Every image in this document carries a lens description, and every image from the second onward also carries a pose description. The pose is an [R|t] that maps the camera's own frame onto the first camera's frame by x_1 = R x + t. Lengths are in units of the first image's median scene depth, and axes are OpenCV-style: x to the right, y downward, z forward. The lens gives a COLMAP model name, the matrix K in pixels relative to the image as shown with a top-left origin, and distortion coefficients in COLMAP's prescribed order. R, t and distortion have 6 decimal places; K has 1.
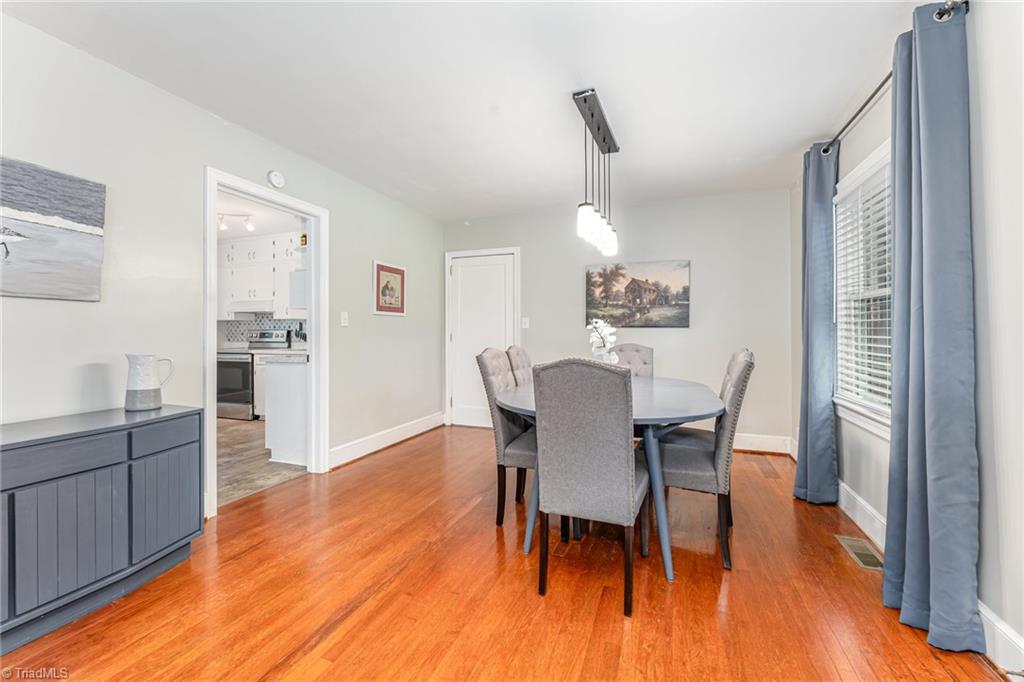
lens RADIAL K [[416.6, 0, 510.4], [0, 416.6, 334.1], [0, 0, 1]] dist [-0.000607, -0.000055]
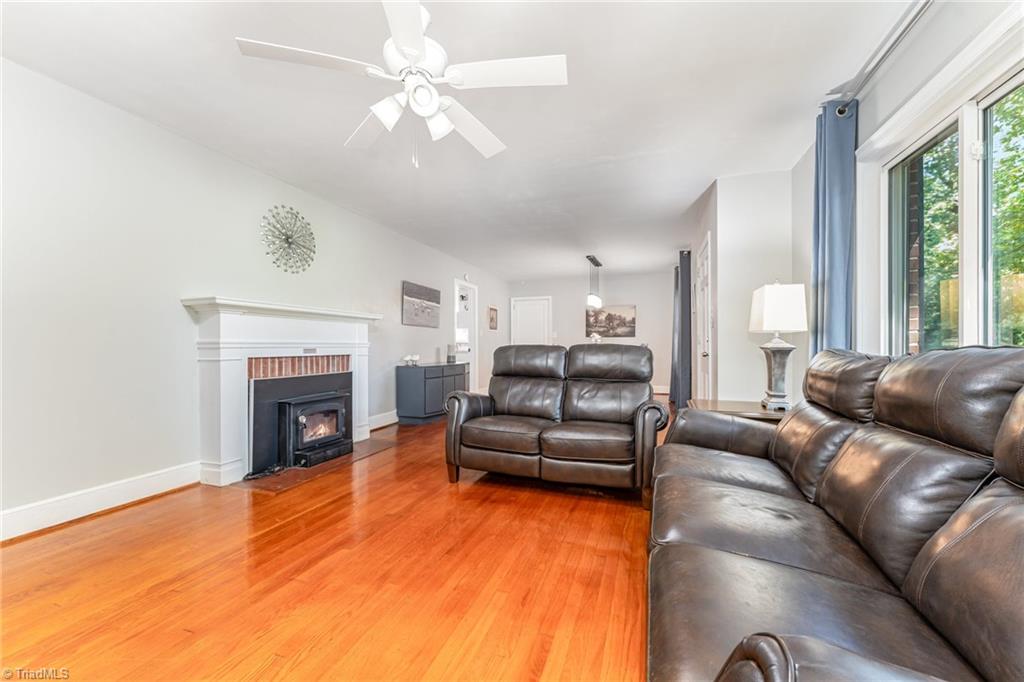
lens RADIAL K [[416.6, 0, 509.1], [0, 416.6, 344.4], [0, 0, 1]] dist [-0.000607, -0.000055]
pose [[0.999258, -0.002411, 0.038450, -0.280280], [0.002661, 0.999976, -0.006438, 0.033269], [-0.038434, 0.006535, 0.999240, -1.046961]]
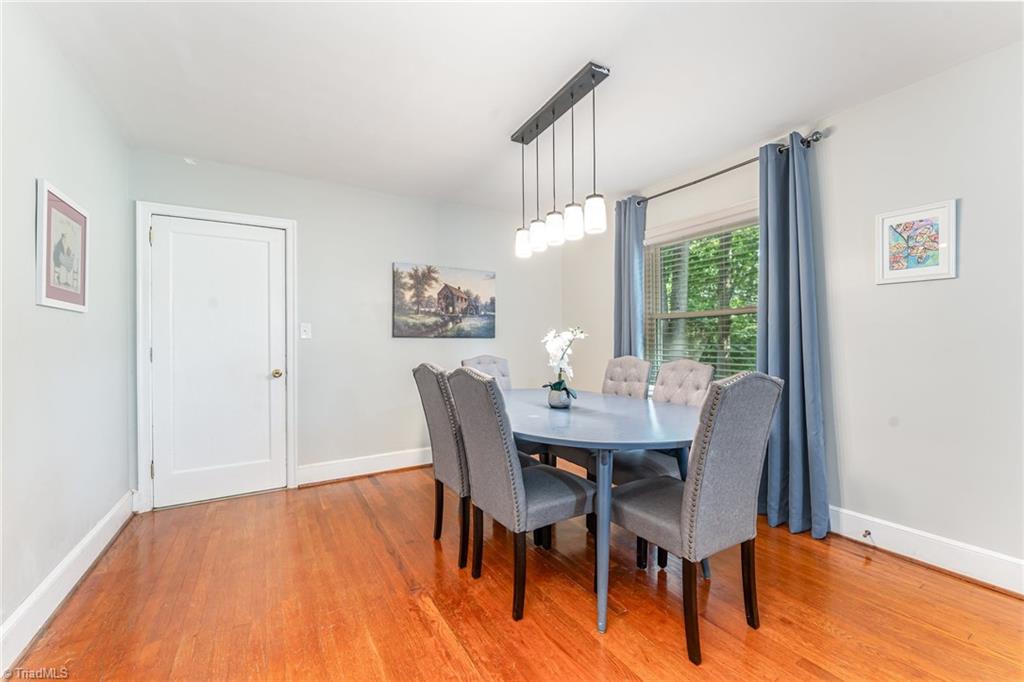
lens RADIAL K [[416.6, 0, 511.9], [0, 416.6, 339.5], [0, 0, 1]] dist [-0.000607, -0.000055]
pose [[0.623108, 0.000722, 0.782135, -0.329276], [0.008371, 0.999936, -0.007592, -0.004165], [-0.782091, 0.011277, 0.623062, 0.318666]]
